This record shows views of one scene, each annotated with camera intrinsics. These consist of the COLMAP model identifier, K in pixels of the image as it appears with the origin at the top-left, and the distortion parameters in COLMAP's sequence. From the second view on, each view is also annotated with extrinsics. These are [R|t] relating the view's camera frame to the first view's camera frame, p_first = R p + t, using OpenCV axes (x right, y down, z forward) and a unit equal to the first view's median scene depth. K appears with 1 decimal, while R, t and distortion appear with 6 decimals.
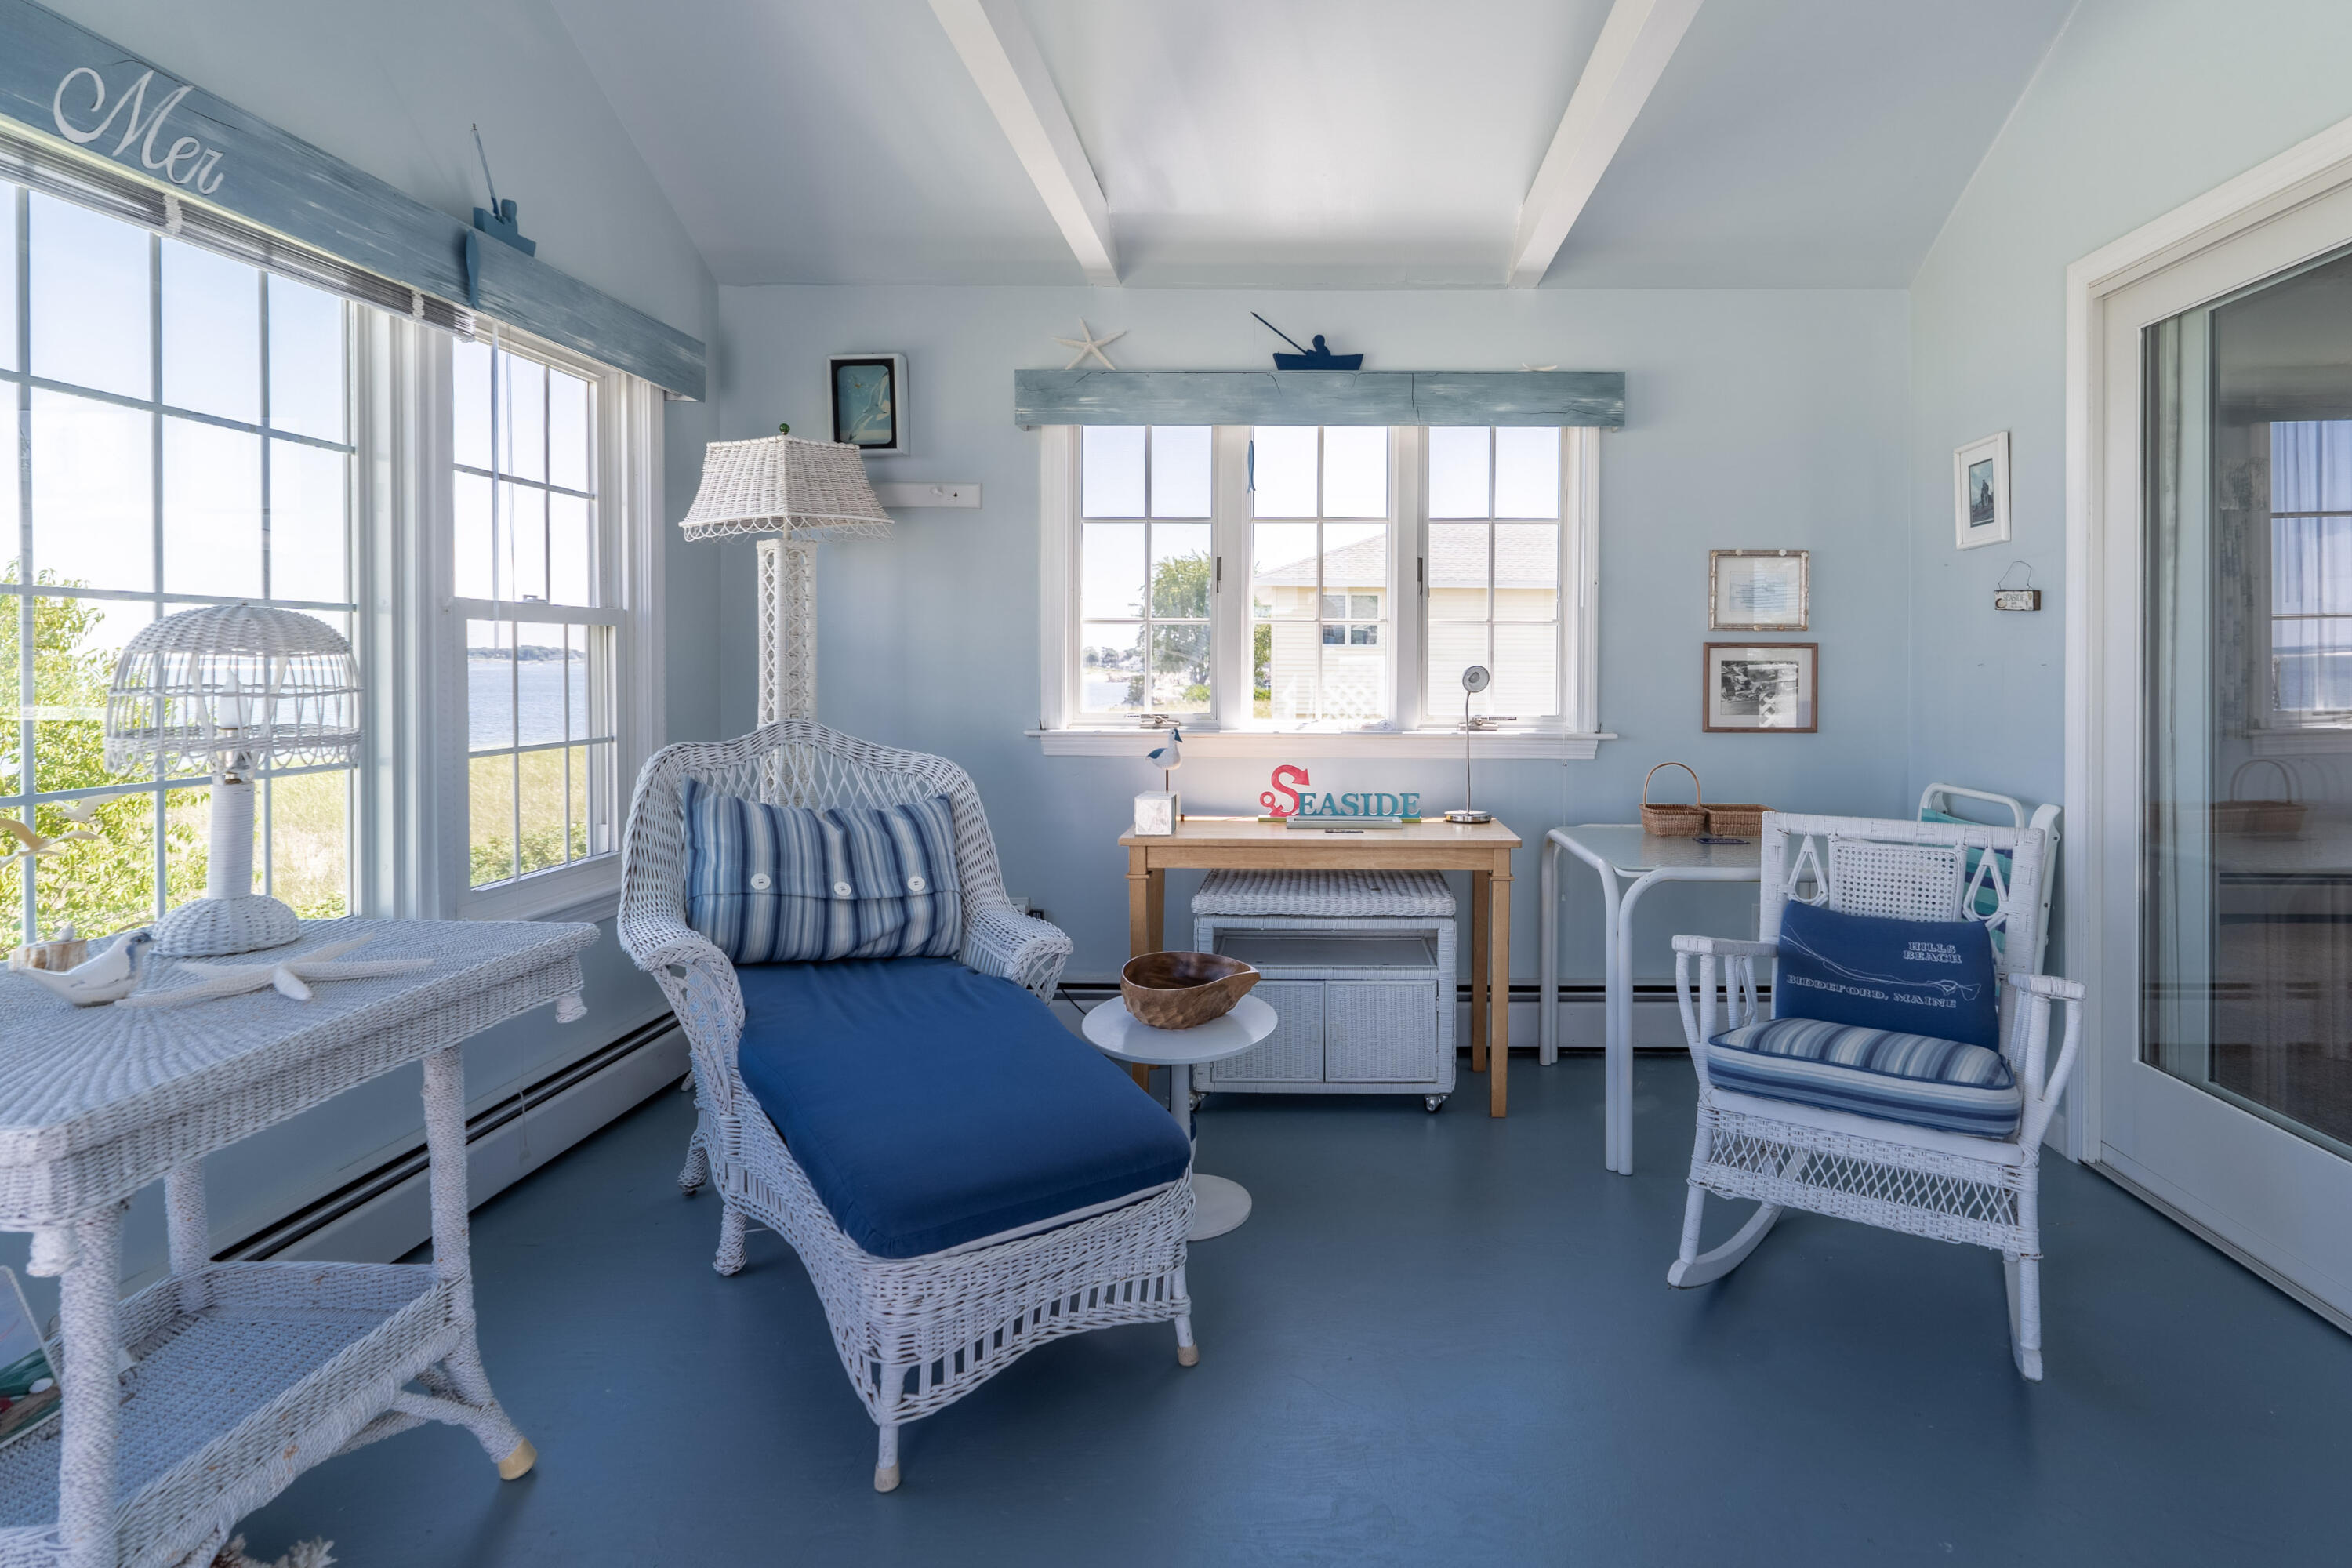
lens RADIAL K [[1146.8, 0, 1175.9], [0, 1146.8, 683.8], [0, 0, 1]] dist [-0.000571, 0.000948]
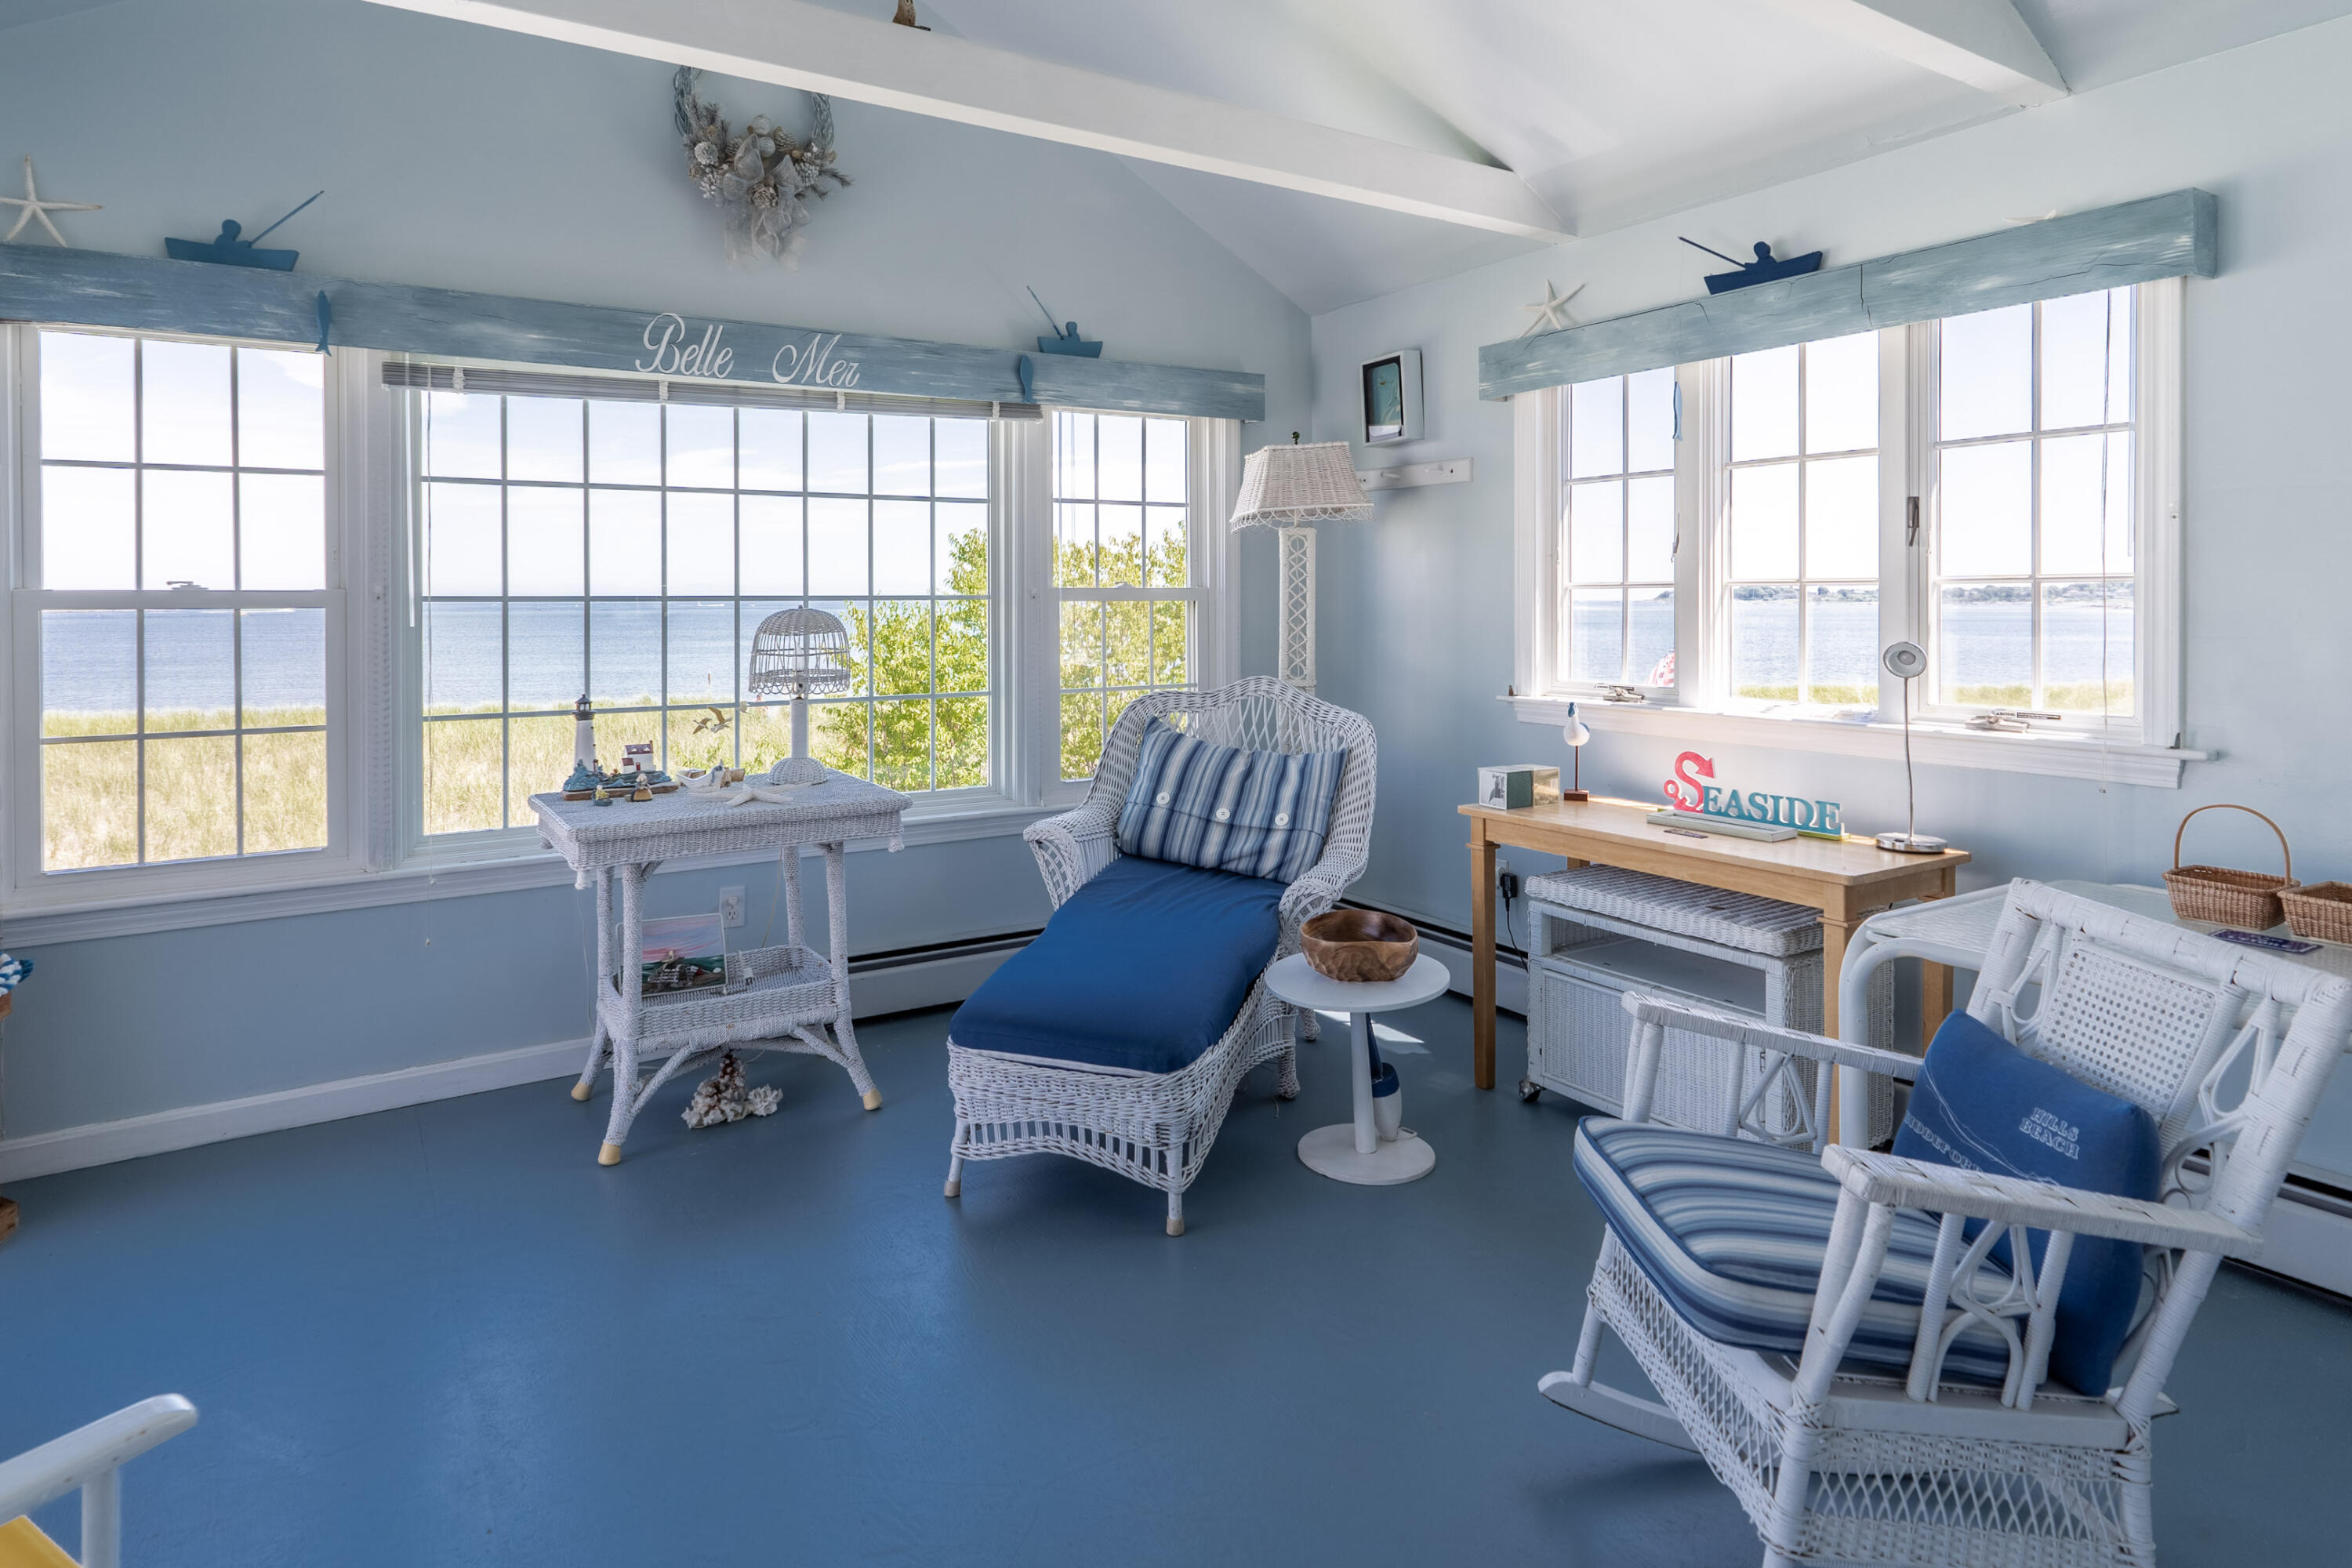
lens RADIAL K [[1177.5, 0, 1177.7], [0, 1177.5, 615.8], [0, 0, 1]] dist [0.001329, 0.000291]
pose [[0.601117, 0.000923, -0.799161, 0.577502], [-0.006660, 0.999970, -0.003855, -0.026334], [0.799133, 0.007640, 0.601105, 0.151727]]
